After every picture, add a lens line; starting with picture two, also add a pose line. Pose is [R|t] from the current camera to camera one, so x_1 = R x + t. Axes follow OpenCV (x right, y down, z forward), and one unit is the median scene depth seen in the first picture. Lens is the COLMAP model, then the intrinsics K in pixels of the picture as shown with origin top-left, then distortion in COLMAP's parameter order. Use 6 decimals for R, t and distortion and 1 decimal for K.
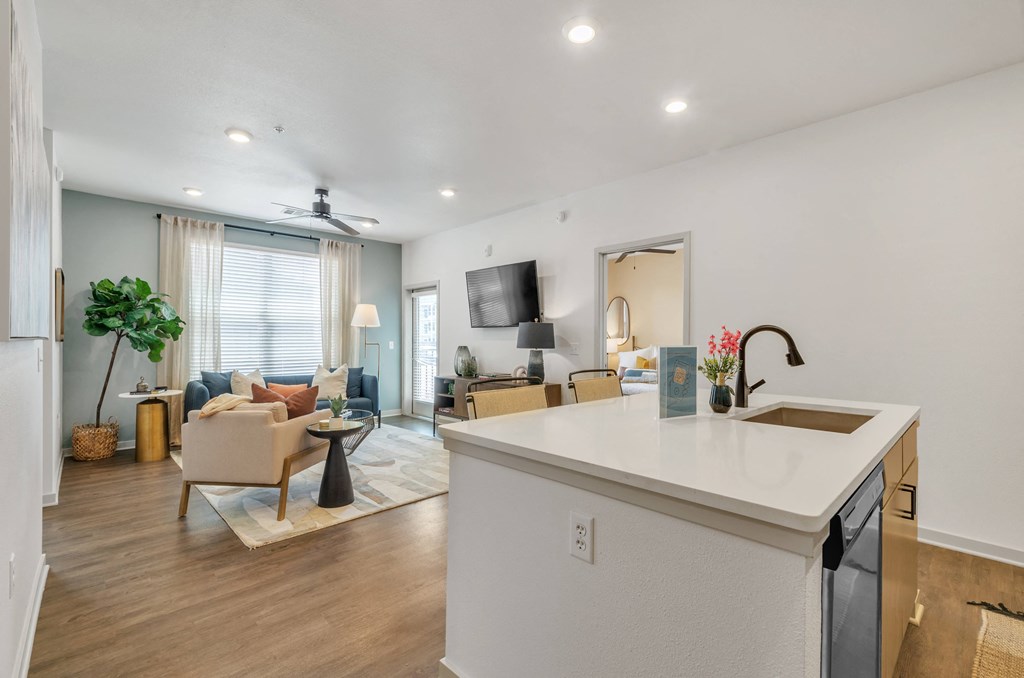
lens RADIAL K [[447.6, 0, 512.0], [0, 447.6, 339.0], [0, 0, 1]] dist [0.019927, -0.012922]
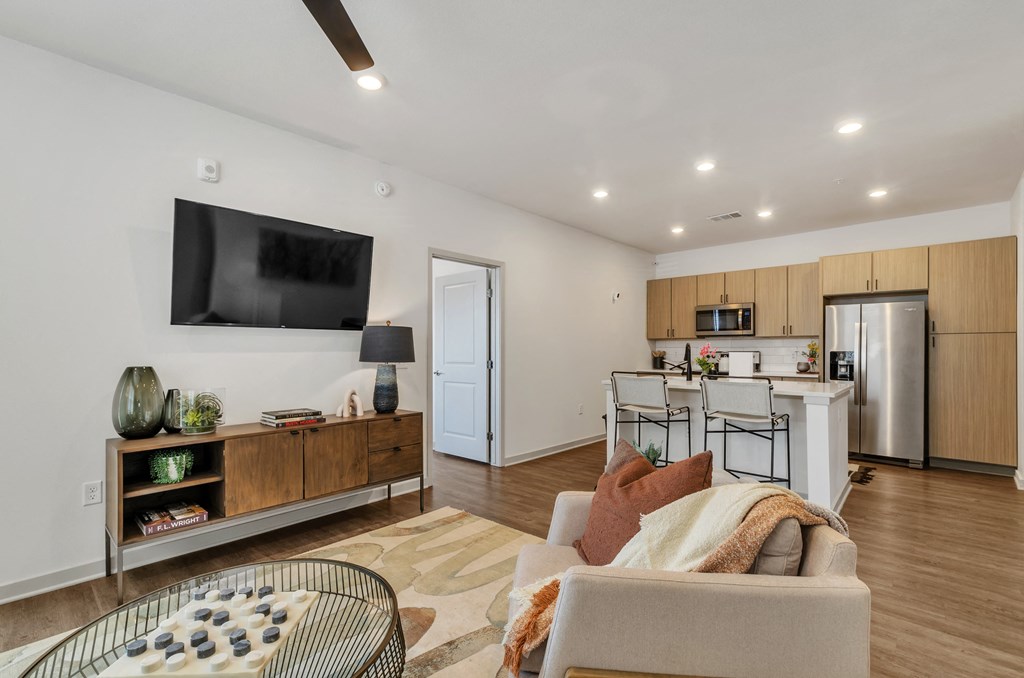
lens RADIAL K [[466.7, 0, 495.9], [0, 466.7, 349.2], [0, 0, 1]] dist [-0.000112, -0.000195]
pose [[-0.059370, -0.007695, 0.998206, -0.657013], [0.000493, 0.999970, 0.007738, -0.004620], [-0.998236, 0.000951, -0.059364, 0.803231]]
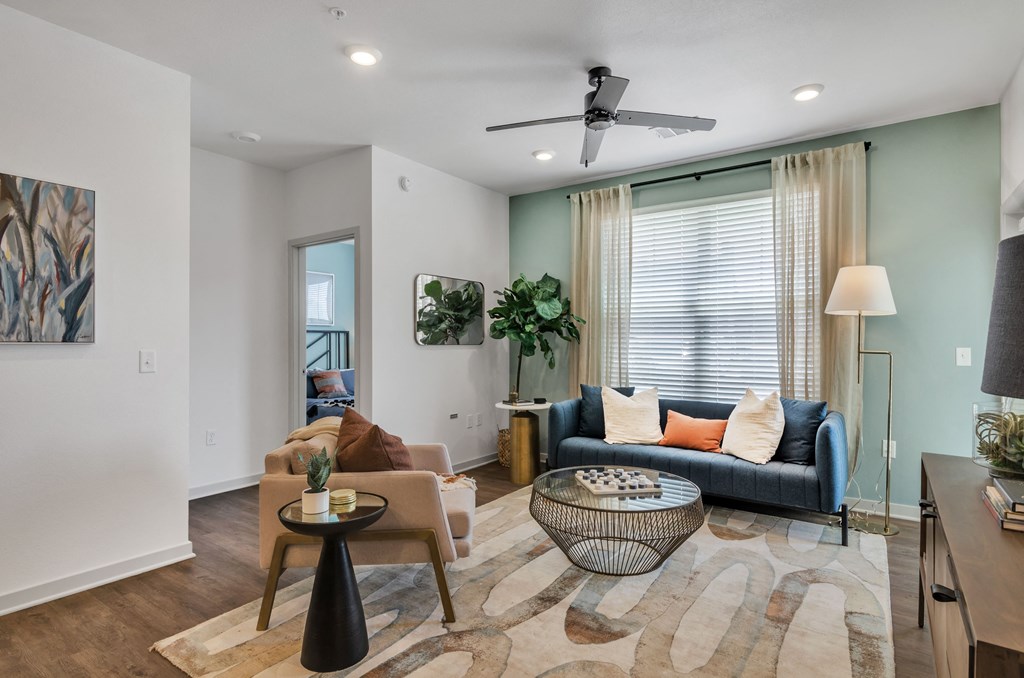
lens RADIAL K [[522.9, 0, 524.4], [0, 522.9, 346.4], [0, 0, 1]] dist [-0.004585, 0.000186]
pose [[0.216980, 0.006006, -0.976158, 0.160340], [-0.001522, 0.999982, 0.005814, 0.001661], [0.976175, 0.000224, 0.216985, 0.702561]]
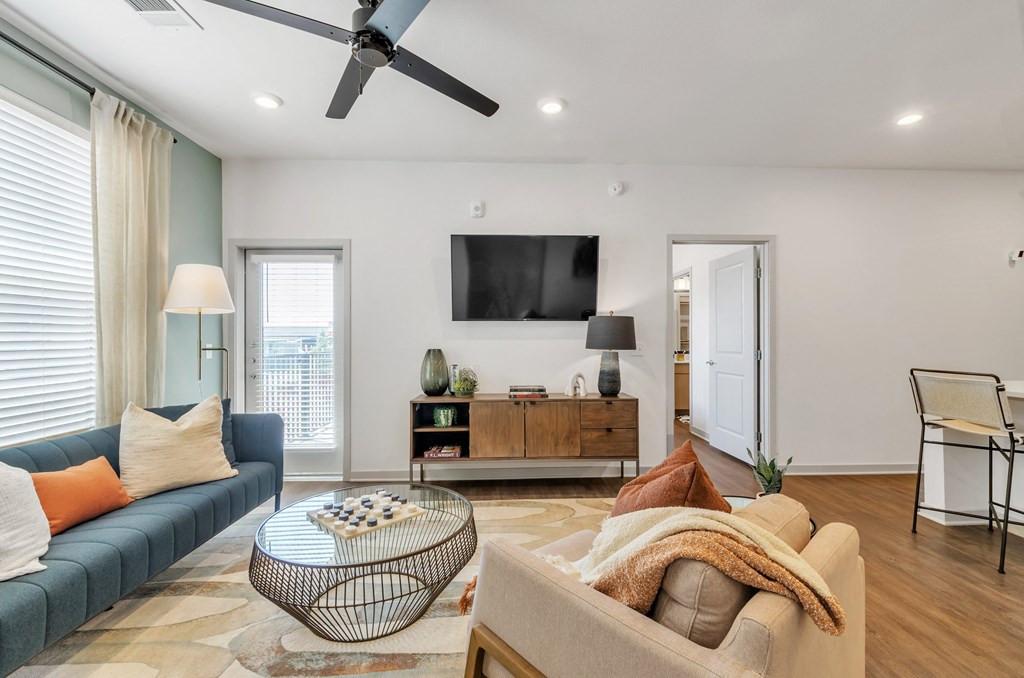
lens RADIAL K [[447.6, 0, 512.0], [0, 447.6, 339.0], [0, 0, 1]] dist [0.019927, -0.012922]
pose [[0.660107, -0.009953, 0.751106, -0.600826], [0.006740, 0.999950, 0.007327, -0.003107], [-0.751141, 0.000225, 0.660141, 0.563995]]
